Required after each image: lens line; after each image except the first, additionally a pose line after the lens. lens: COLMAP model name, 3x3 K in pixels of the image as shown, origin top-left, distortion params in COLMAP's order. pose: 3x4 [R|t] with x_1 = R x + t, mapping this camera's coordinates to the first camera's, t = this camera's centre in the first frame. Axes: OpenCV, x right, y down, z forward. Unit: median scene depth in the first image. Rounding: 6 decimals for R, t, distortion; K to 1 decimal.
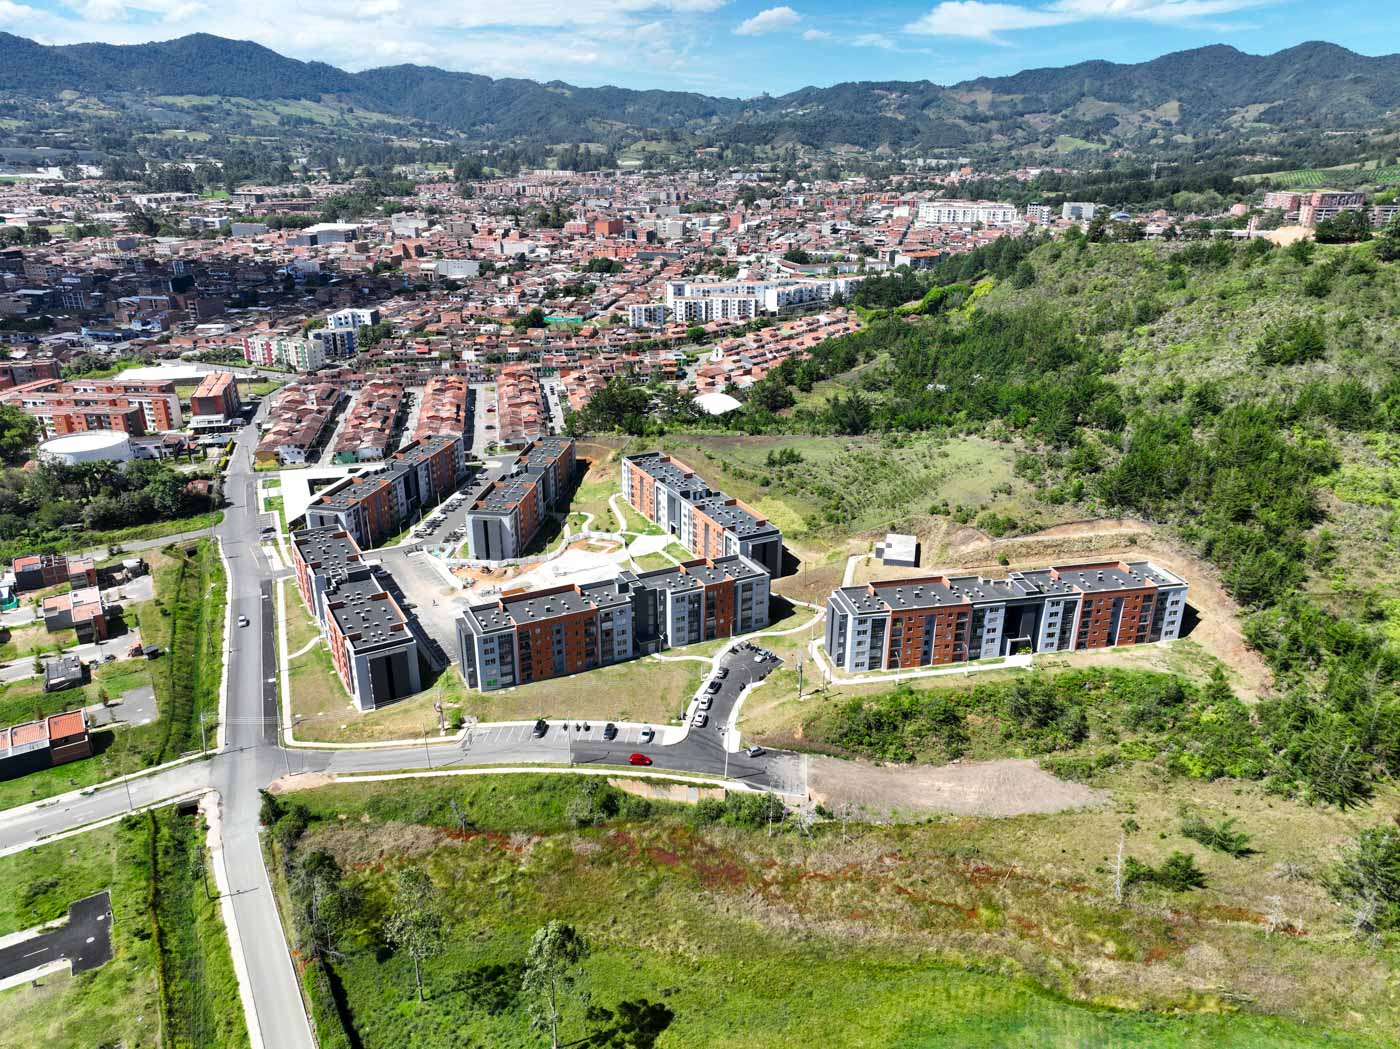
lens RADIAL K [[982.9, 0, 699.7], [0, 982.9, 525.6], [0, 0, 1]] dist [-0.000625, 0.010955]
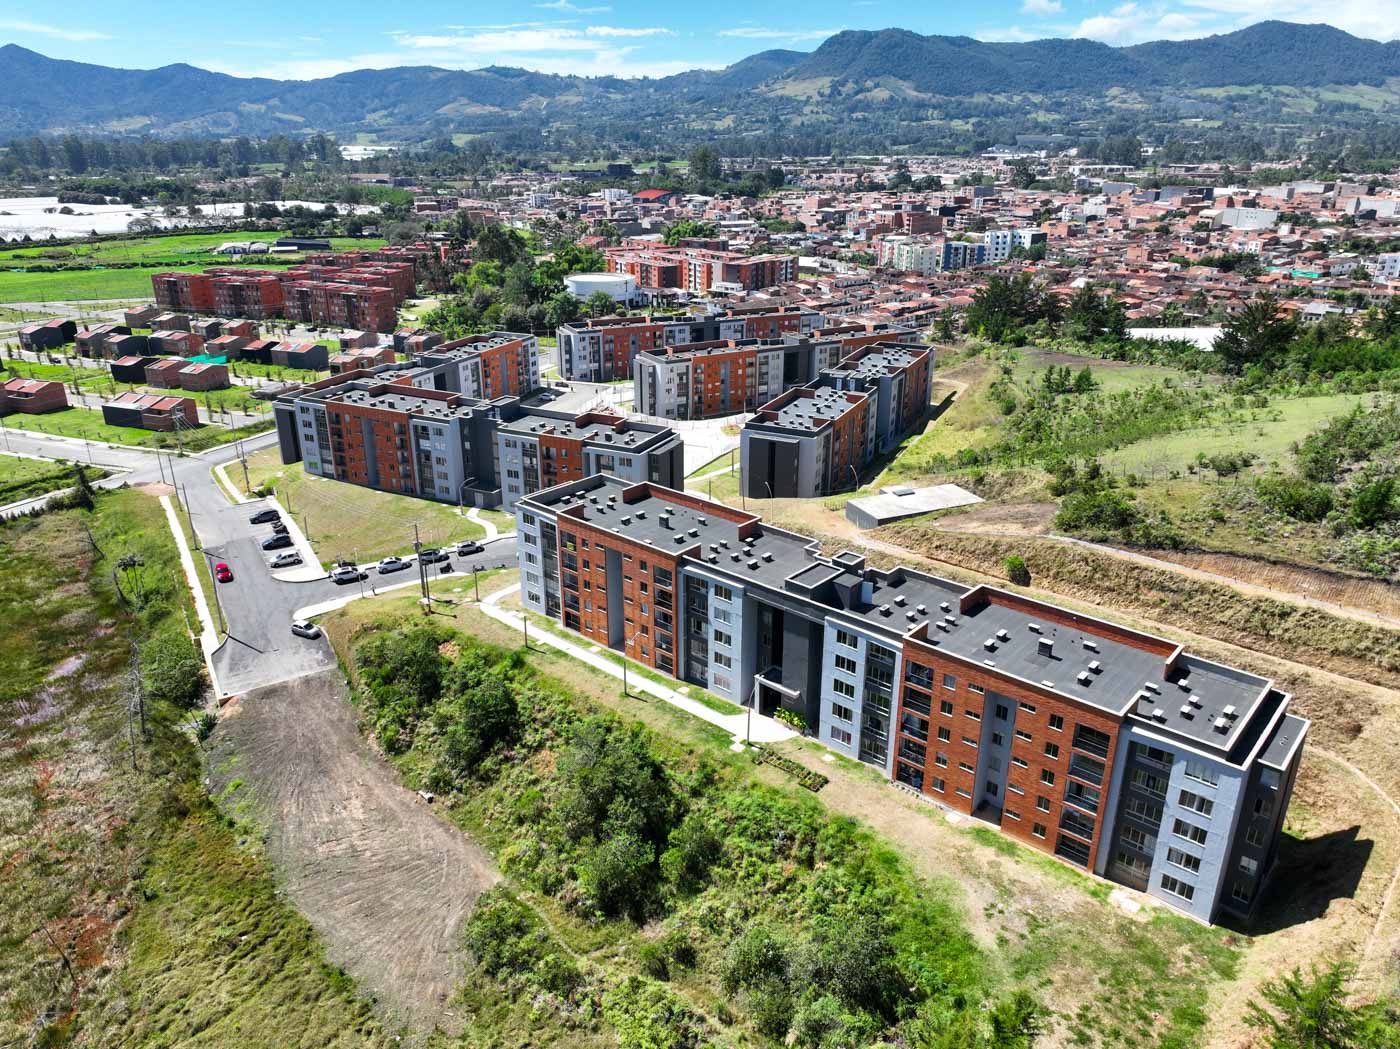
lens RADIAL K [[982.9, 0, 699.3], [0, 982.9, 526.4], [0, 0, 1]] dist [-0.000625, 0.010955]
pose [[0.593185, 0.287999, -0.751790, 0.607625], [-0.290724, 0.947439, 0.133559, -0.001322], [0.750740, 0.139338, 0.645735, 0.669237]]
